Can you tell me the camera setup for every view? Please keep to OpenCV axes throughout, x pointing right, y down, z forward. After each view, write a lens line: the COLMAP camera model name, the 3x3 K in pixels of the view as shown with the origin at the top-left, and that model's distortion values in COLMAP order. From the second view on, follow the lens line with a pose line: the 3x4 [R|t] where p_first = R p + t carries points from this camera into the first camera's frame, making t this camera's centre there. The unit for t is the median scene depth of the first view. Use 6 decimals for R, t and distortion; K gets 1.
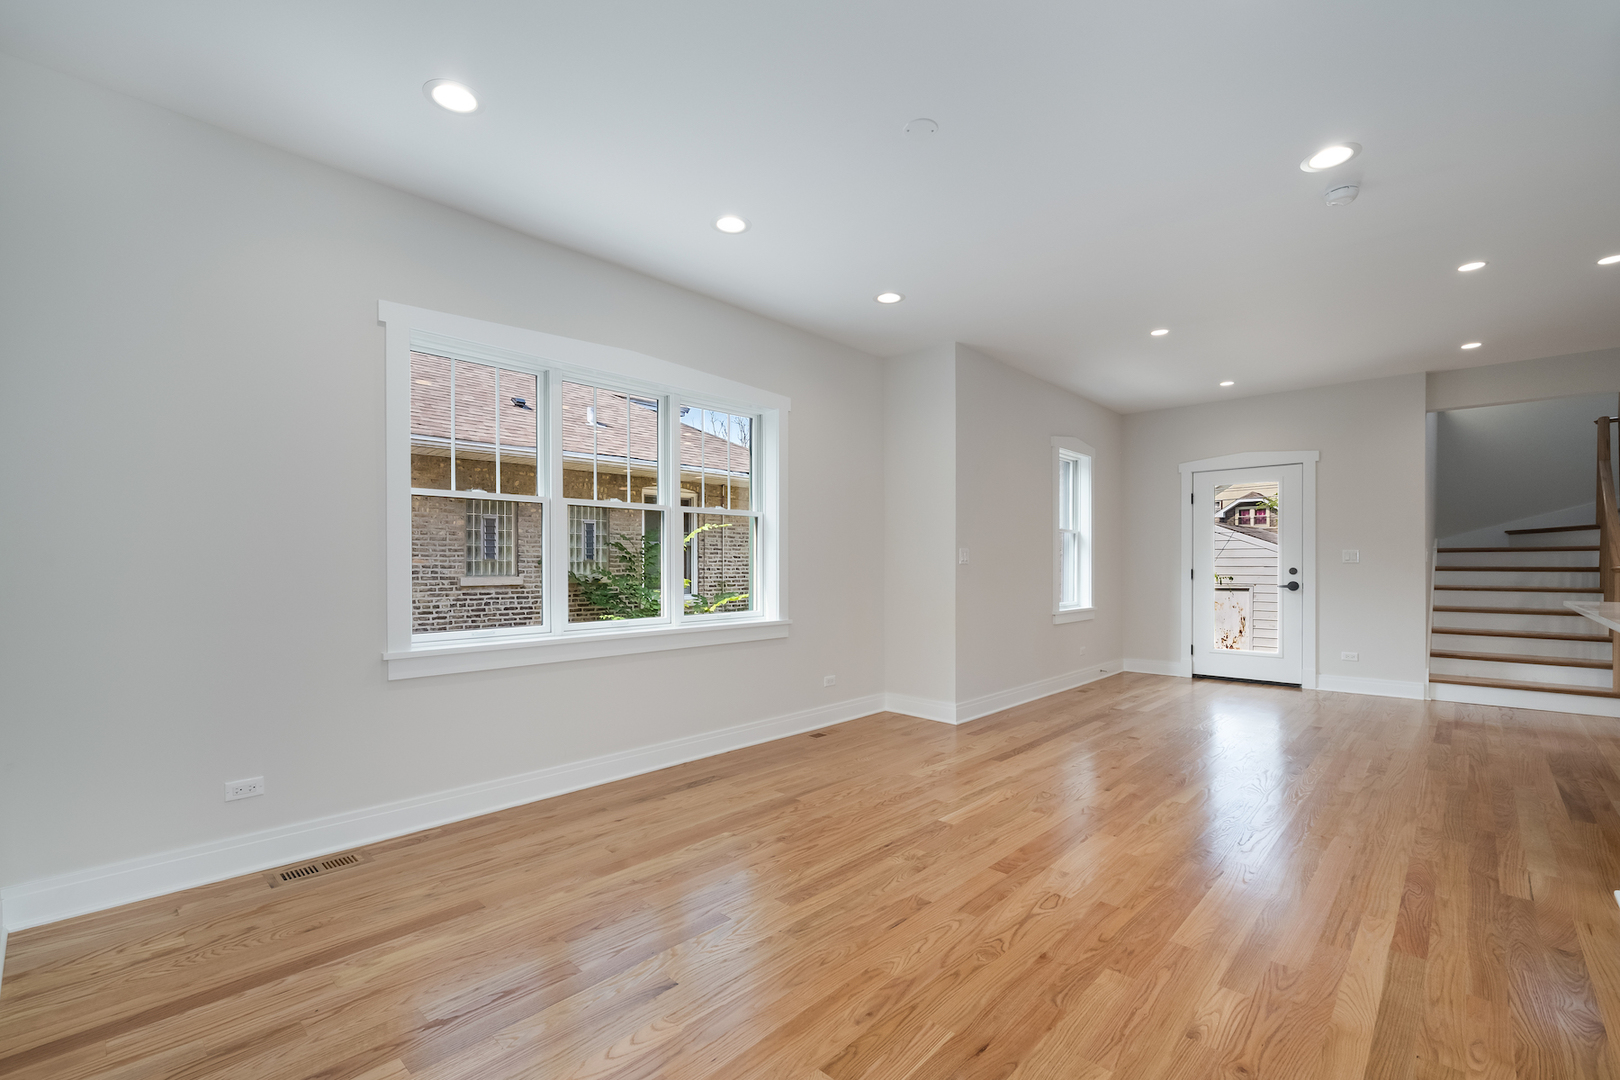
lens RADIAL K [[700.2, 0, 814.0], [0, 700.2, 565.0], [0, 0, 1]] dist [0.002038, 0.000389]
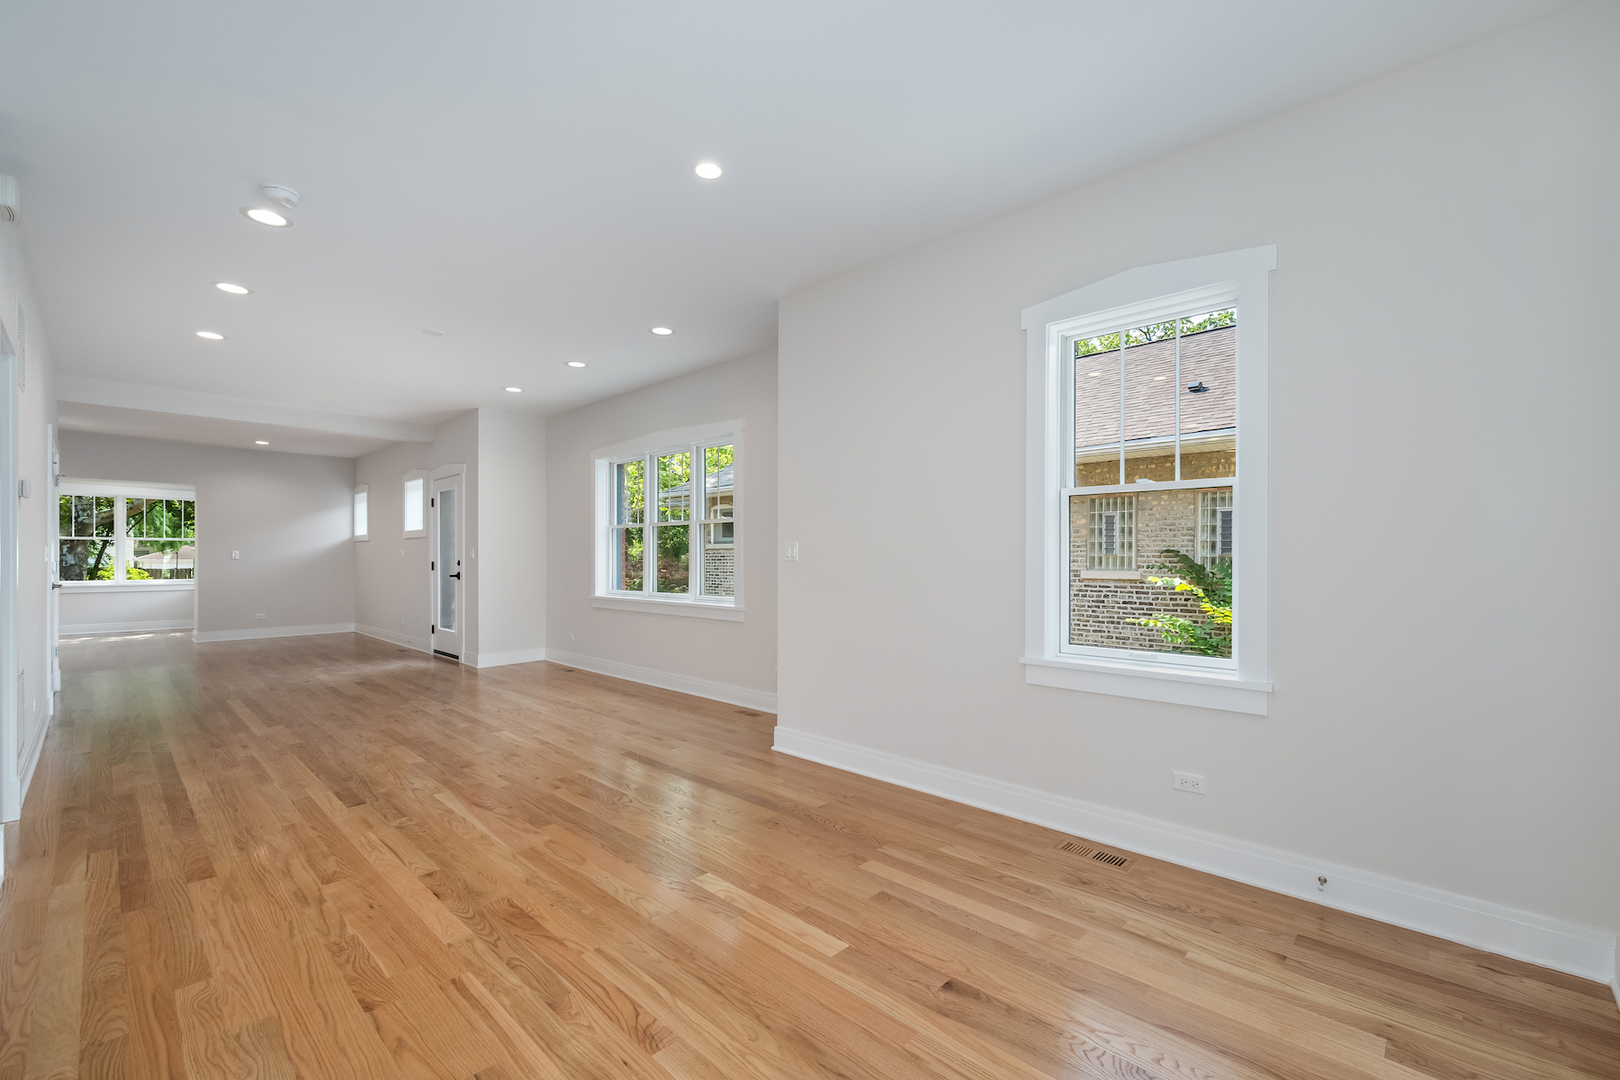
lens RADIAL K [[678.1, 0, 826.8], [0, 678.1, 554.4], [0, 0, 1]] dist [-0.001338, -0.000687]
pose [[0.004488, -0.003050, -0.999985, 0.816112], [-0.002404, 0.999992, -0.003061, -0.005454], [0.999987, 0.002418, 0.004480, 0.841650]]
